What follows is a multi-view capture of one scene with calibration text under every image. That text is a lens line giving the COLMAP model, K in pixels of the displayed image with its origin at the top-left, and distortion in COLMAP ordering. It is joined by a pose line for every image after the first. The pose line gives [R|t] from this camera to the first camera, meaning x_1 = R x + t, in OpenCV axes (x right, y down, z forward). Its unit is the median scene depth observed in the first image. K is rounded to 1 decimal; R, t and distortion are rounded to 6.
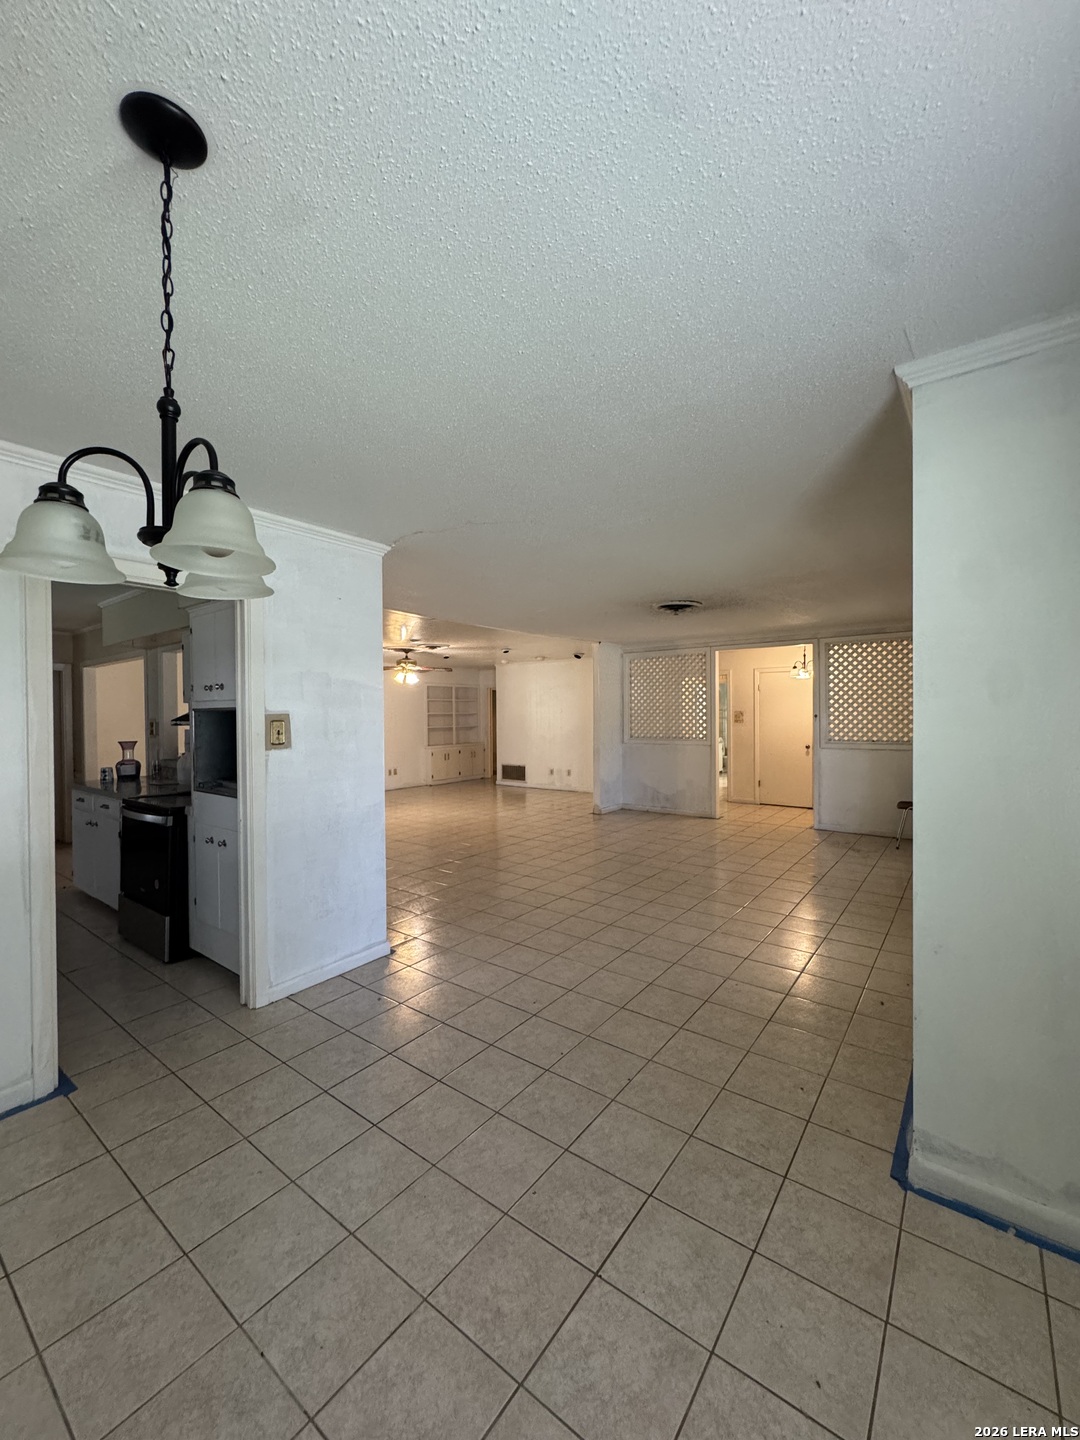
lens RADIAL K [[577.5, 0, 540.0], [0, 577.5, 720.0], [0, 0, 1]] dist [-0.015411, -0.000003]
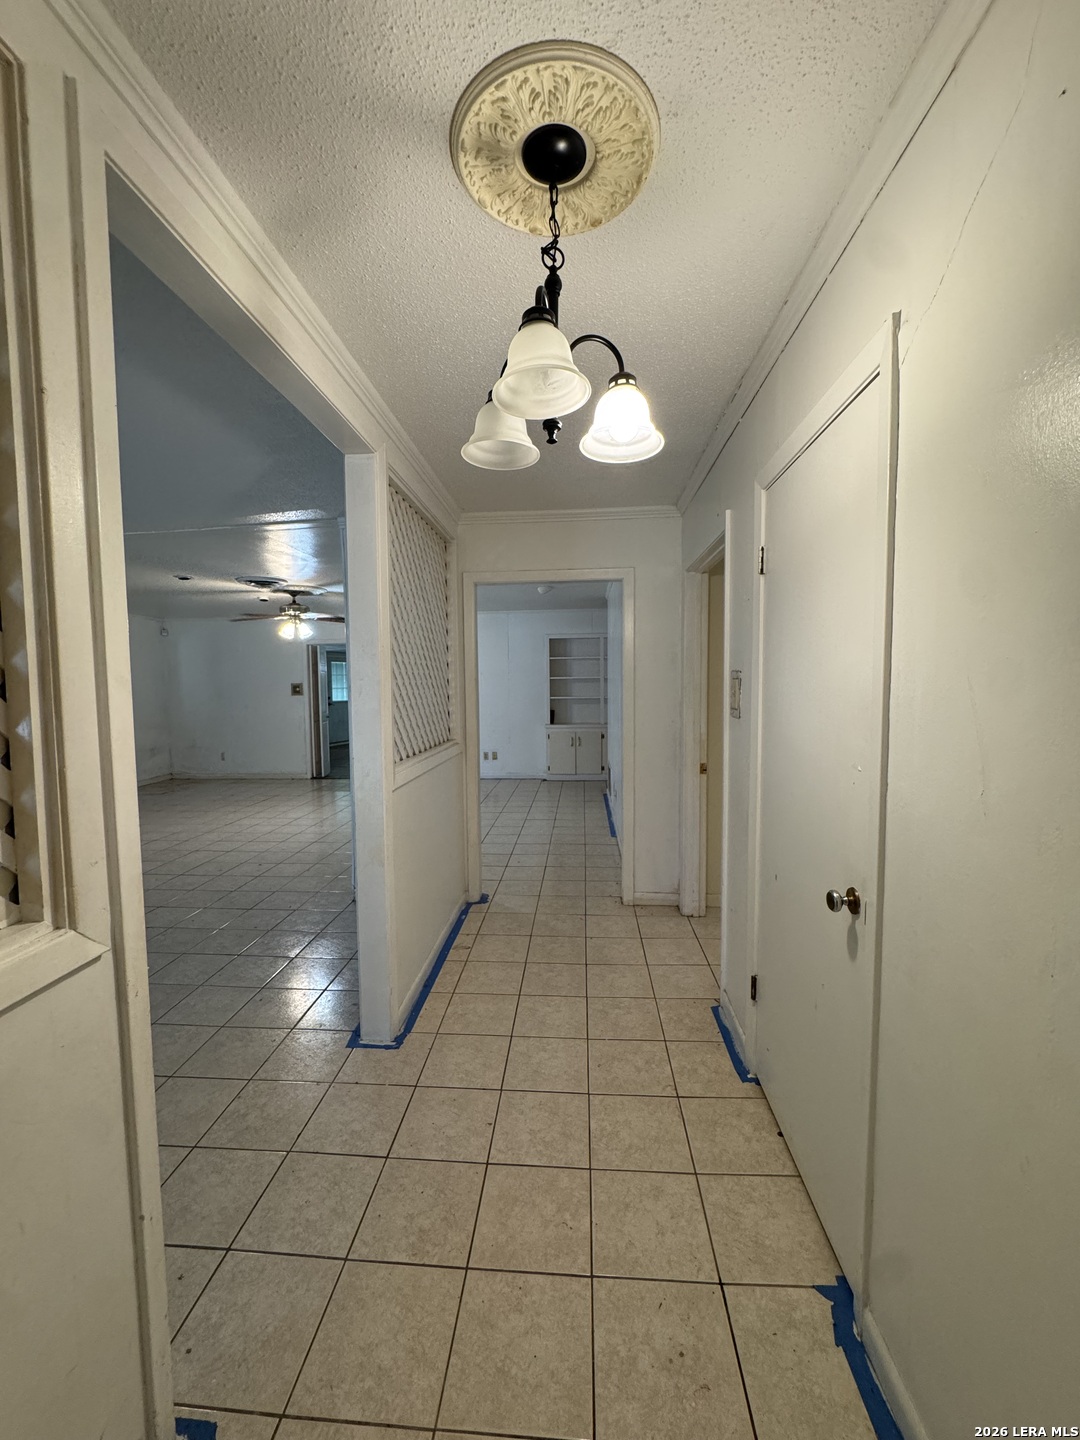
lens RADIAL K [[580.0, 0, 540.7], [0, 580.0, 721.5], [0, 0, 1]] dist [-0.001514, -0.000128]
pose [[0.544912, 0.062392, -0.836169, 0.407845], [-0.005319, 0.997465, 0.070961, -0.009123], [0.838476, -0.034220, 0.543863, 0.629057]]
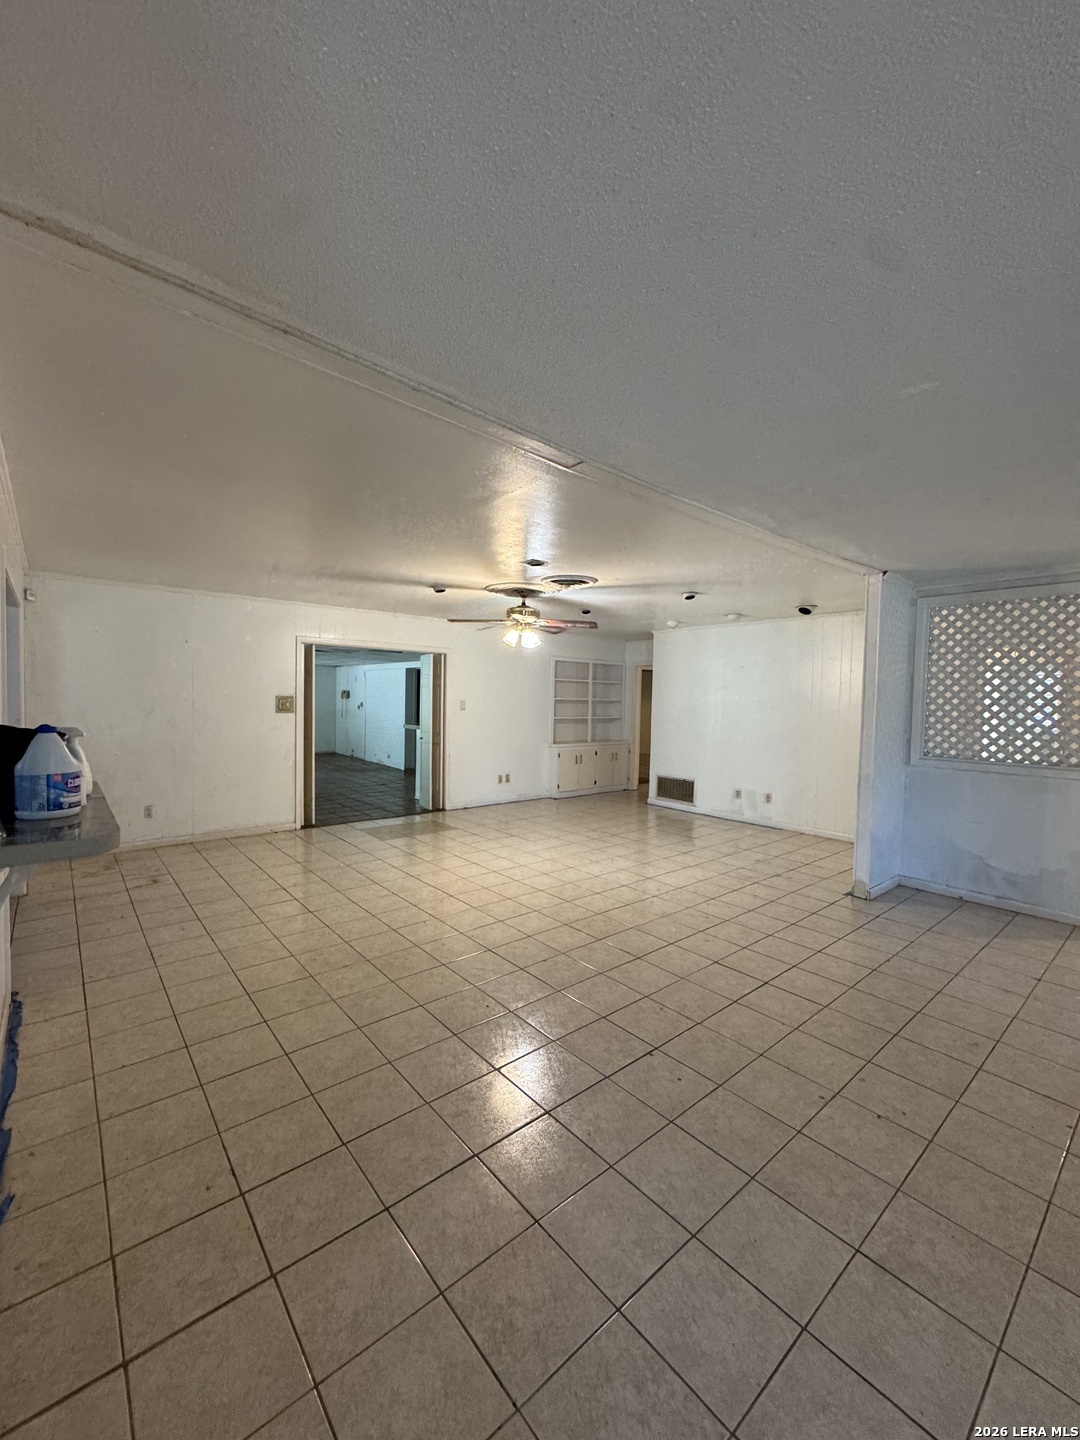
lens RADIAL K [[580.0, 0, 540.7], [0, 580.0, 721.5], [0, 0, 1]] dist [-0.001514, -0.000128]
pose [[0.976242, 0.039422, -0.213066, -0.058524], [-0.033946, 0.998994, 0.029297, -0.003482], [0.214007, -0.021368, 0.976598, 0.300424]]
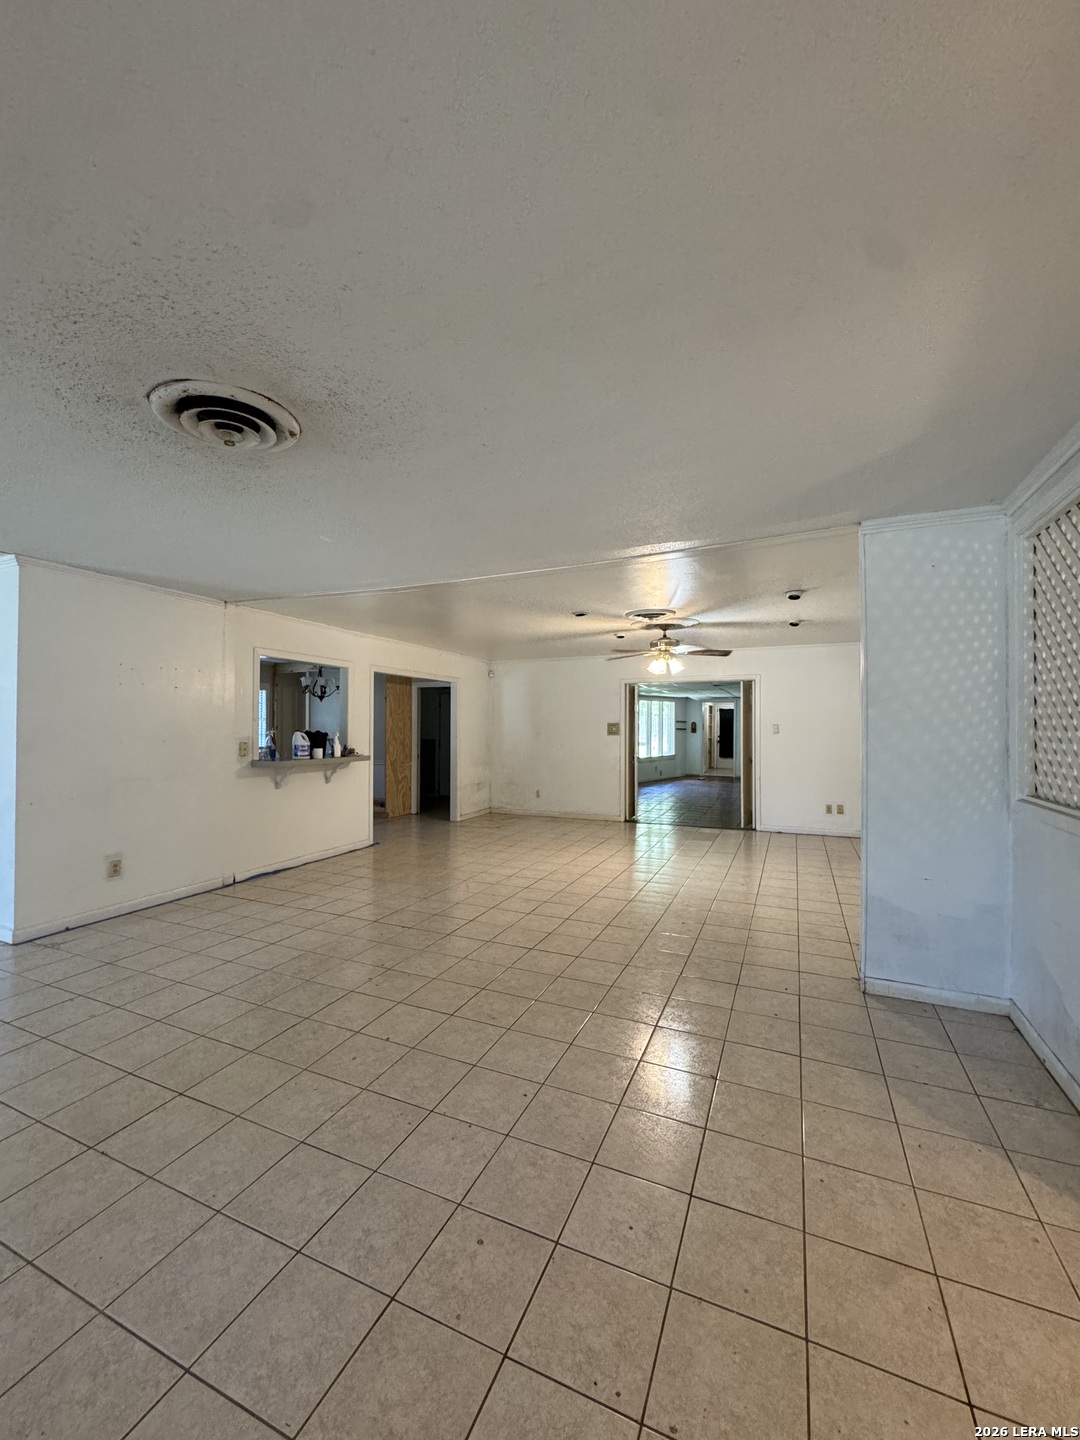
lens RADIAL K [[580.0, 0, 540.7], [0, 580.0, 721.5], [0, 0, 1]] dist [-0.001514, -0.000128]
pose [[0.235270, 0.003583, -0.971924, 0.298684], [-0.017529, 0.999846, -0.000557, -0.003012], [0.971772, 0.017168, 0.235296, 0.509240]]
